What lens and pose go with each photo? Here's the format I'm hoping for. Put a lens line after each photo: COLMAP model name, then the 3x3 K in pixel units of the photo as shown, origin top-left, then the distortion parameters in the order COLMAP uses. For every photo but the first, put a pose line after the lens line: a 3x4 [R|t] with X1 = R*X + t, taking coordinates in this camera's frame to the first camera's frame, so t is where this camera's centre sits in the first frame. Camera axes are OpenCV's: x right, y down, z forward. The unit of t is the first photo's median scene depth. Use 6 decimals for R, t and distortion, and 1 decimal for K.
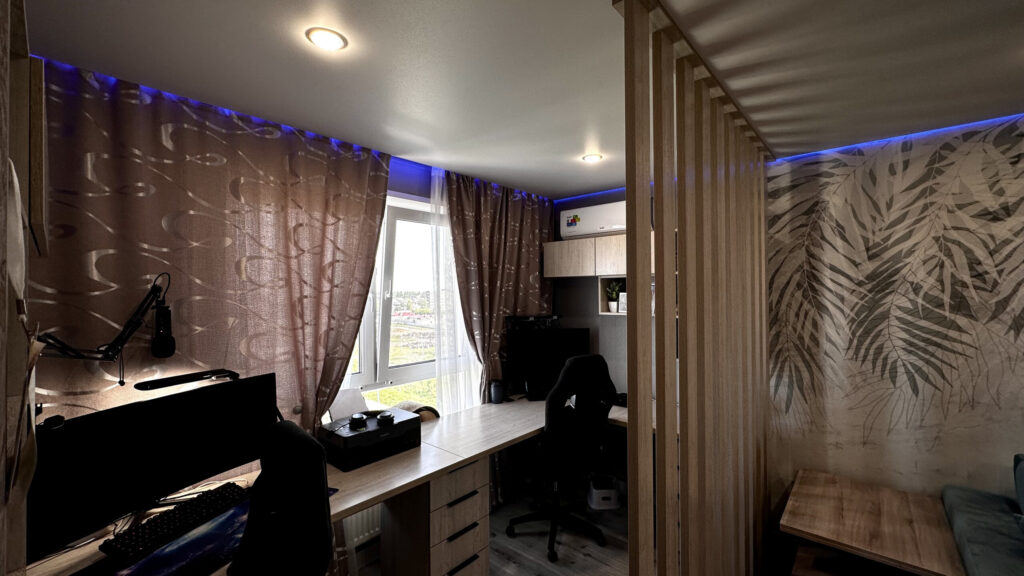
lens RADIAL K [[408.2, 0, 512.0], [0, 408.2, 288.0], [0, 0, 1]] dist [-0.003778, 0.000957]
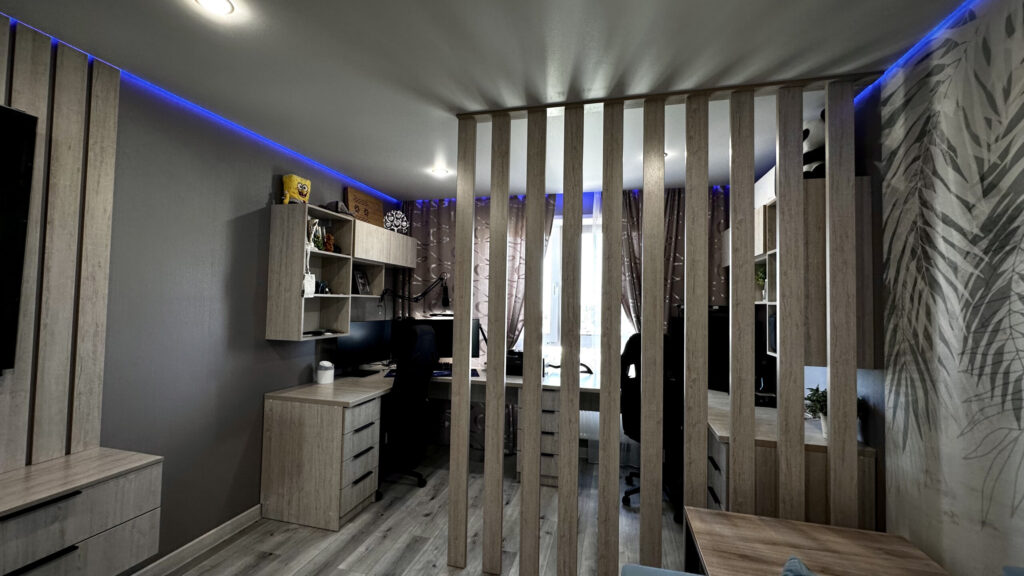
lens RADIAL K [[408.2, 0, 512.0], [0, 408.2, 287.5], [0, 0, 1]] dist [-0.003778, 0.000957]
pose [[0.455726, -0.017434, -0.889949, 1.085364], [-0.013792, 0.999550, -0.026643, 0.081954], [0.890013, 0.024416, 0.455281, 0.162617]]
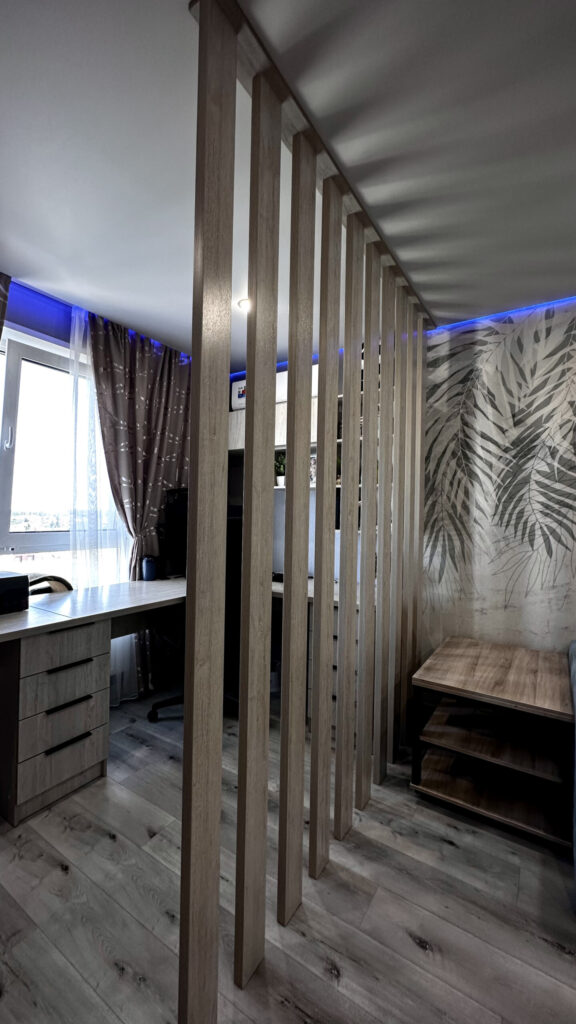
lens RADIAL K [[408.2, 0, 288.8], [0, 408.2, 512.2], [0, 0, 1]] dist [-0.003778, 0.000957]
pose [[0.988958, 0.026481, 0.145812, 0.179065], [-0.027190, 0.999626, 0.002875, 0.158668], [-0.145682, -0.006808, 0.989308, 0.076278]]
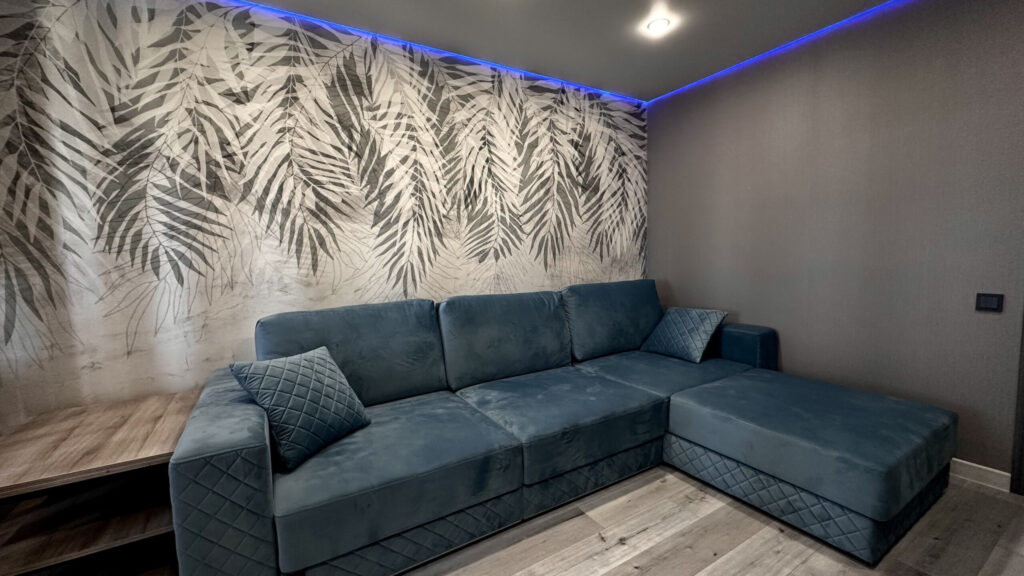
lens RADIAL K [[408.2, 0, 512.2], [0, 408.2, 287.9], [0, 0, 1]] dist [-0.003778, 0.000957]
pose [[0.297022, -0.074773, 0.951938, 0.331398], [0.011499, 0.997137, 0.074736, 0.200687], [-0.954801, -0.011252, 0.297032, 0.026809]]
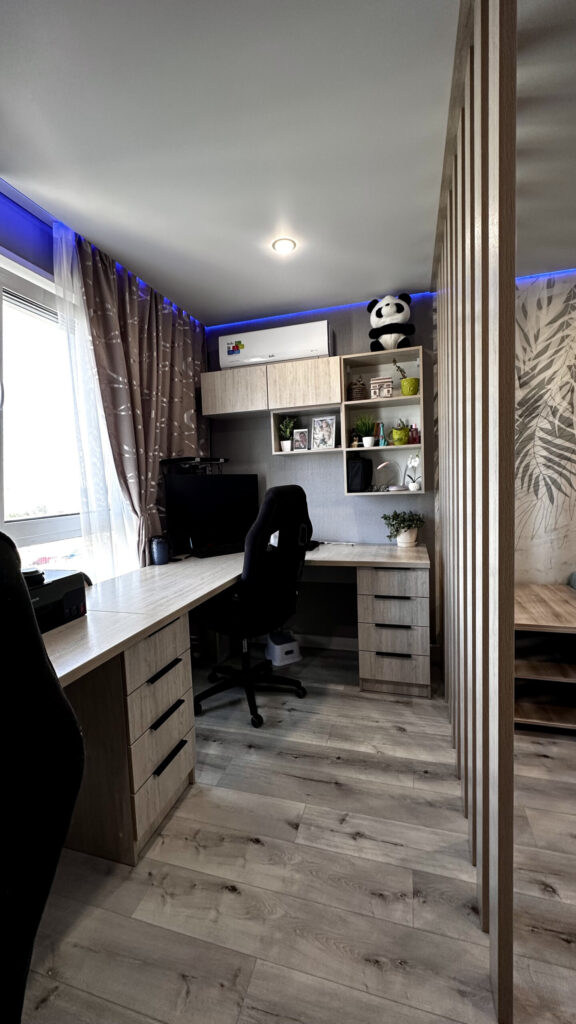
lens RADIAL K [[408.2, 0, 288.9], [0, 408.2, 511.9], [0, 0, 1]] dist [-0.003778, 0.000957]
pose [[0.906133, -0.058846, 0.418880, -0.185800], [0.027526, 0.996380, 0.080432, 0.163820], [-0.422096, -0.061352, 0.904473, 0.239040]]
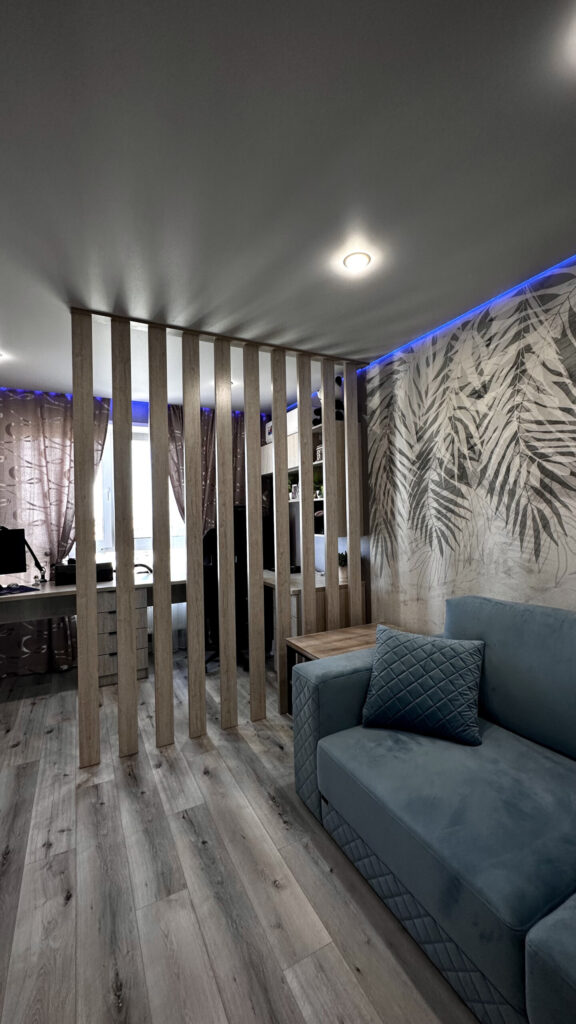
lens RADIAL K [[408.2, 0, 287.4], [0, 408.2, 511.6], [0, 0, 1]] dist [-0.003778, 0.000957]
pose [[0.932084, -0.015901, -0.361894, 0.954665], [0.019308, 0.999797, 0.005800, 0.116514], [0.361729, -0.012393, 0.932201, -0.223257]]
